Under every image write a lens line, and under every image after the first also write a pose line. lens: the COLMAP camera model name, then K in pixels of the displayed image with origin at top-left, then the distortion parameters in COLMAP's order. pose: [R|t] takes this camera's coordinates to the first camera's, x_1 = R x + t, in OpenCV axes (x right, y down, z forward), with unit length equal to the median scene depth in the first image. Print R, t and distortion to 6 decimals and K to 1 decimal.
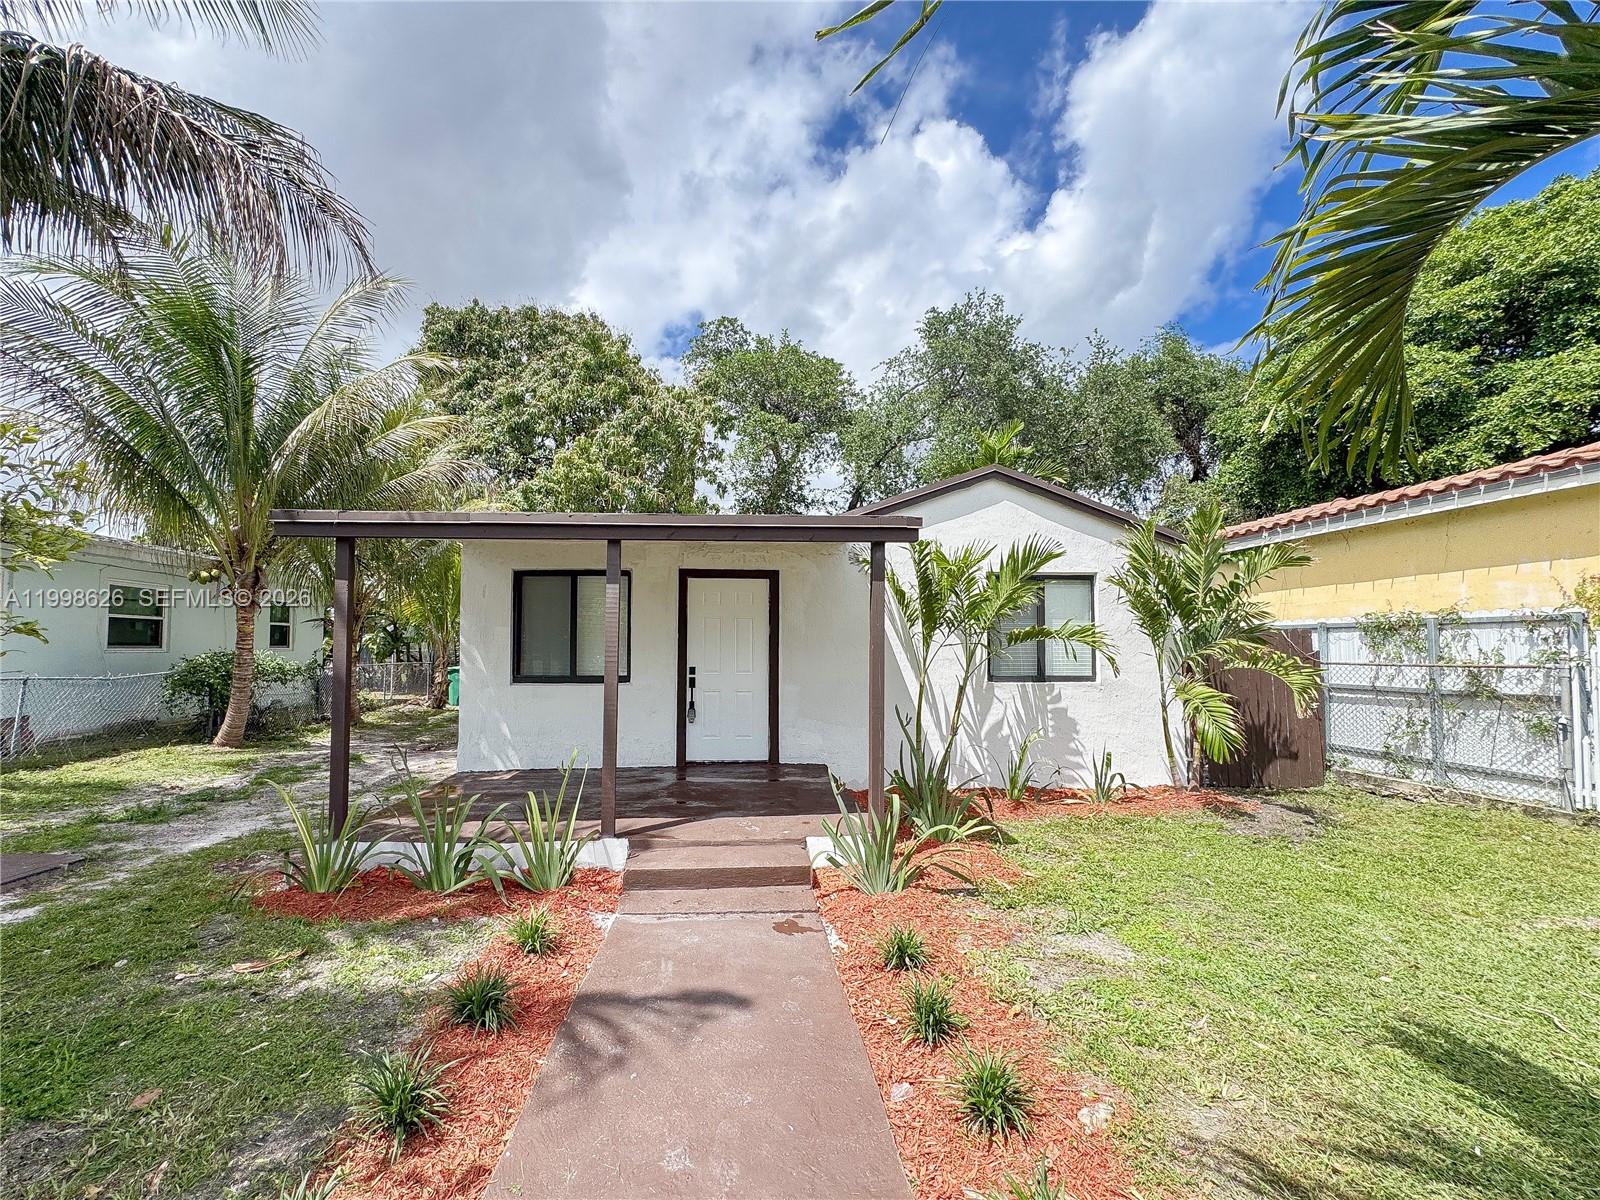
lens RADIAL K [[721.1, 0, 829.4], [0, 721.1, 606.8], [0, 0, 1]] dist [-0.001673, 0.005626]
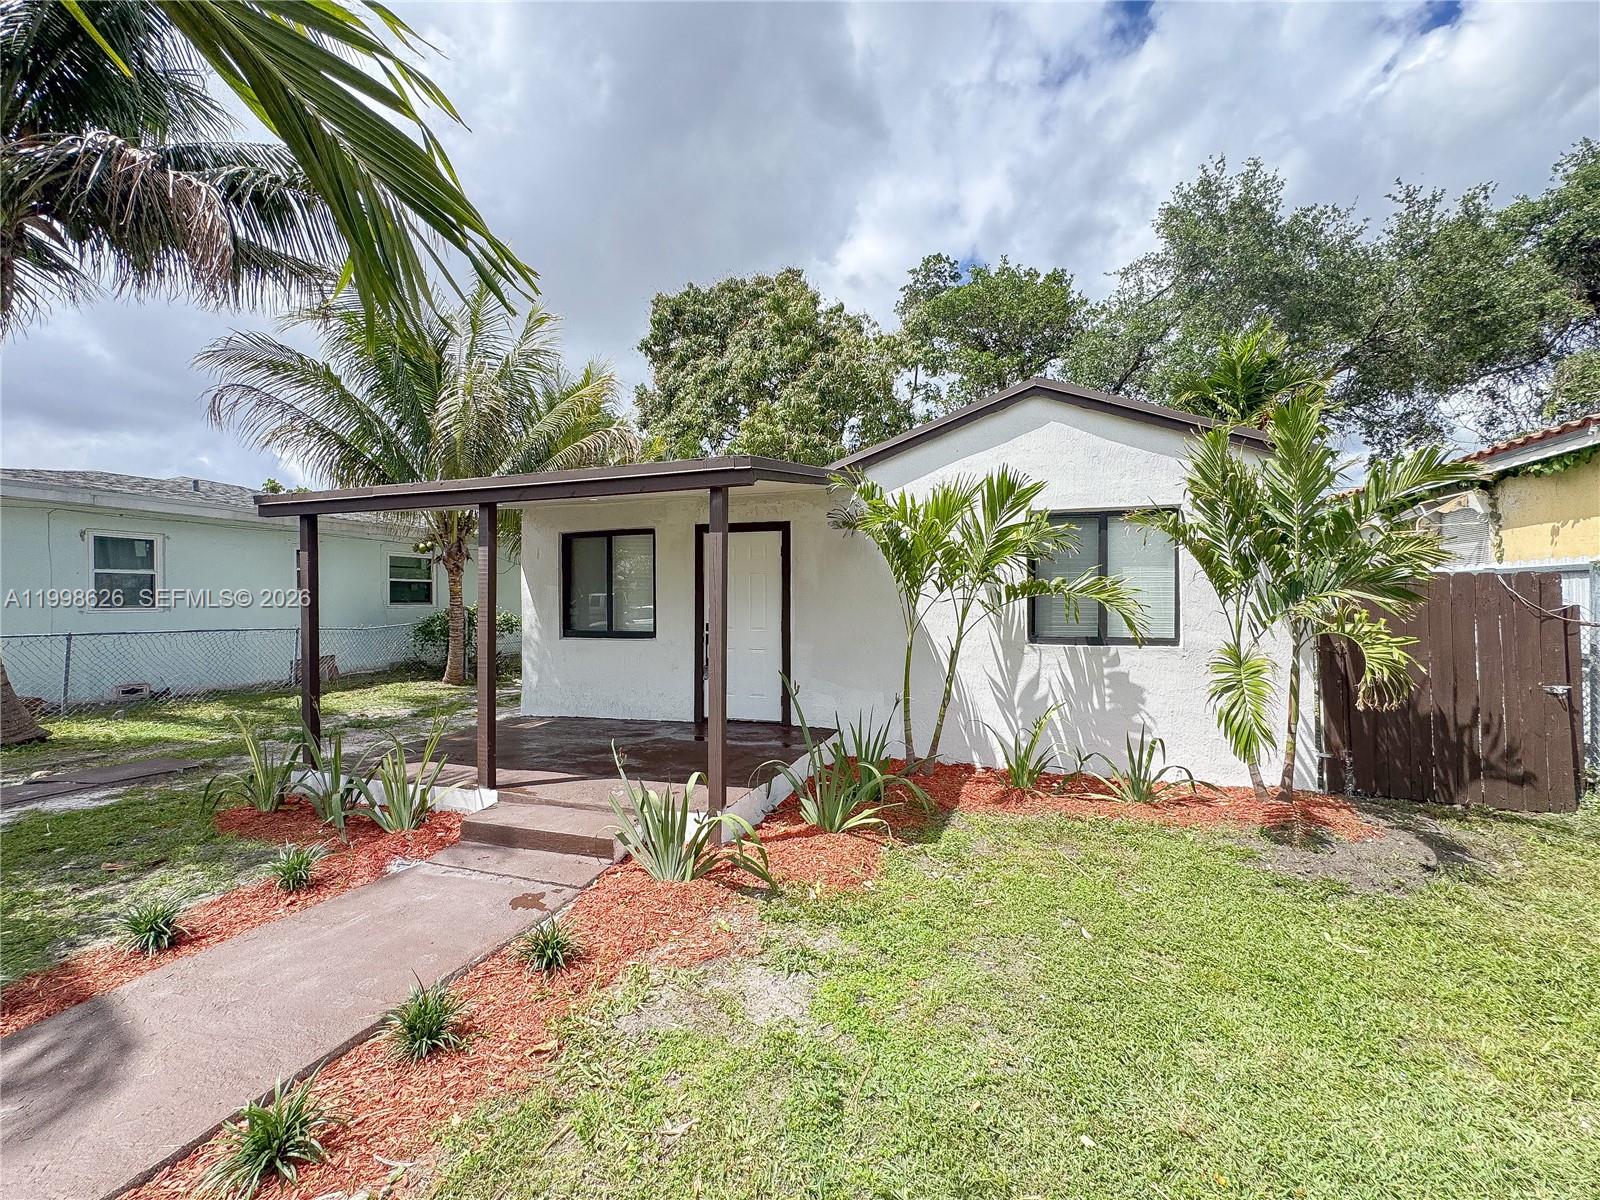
lens RADIAL K [[721.1, 0, 802.8], [0, 721.1, 600.8], [0, 0, 1]] dist [-0.001673, 0.005626]
pose [[0.920415, -0.004520, -0.390916, 0.309393], [0.026338, 0.998378, 0.050470, 0.005709], [0.390054, -0.056749, 0.919042, 0.139811]]
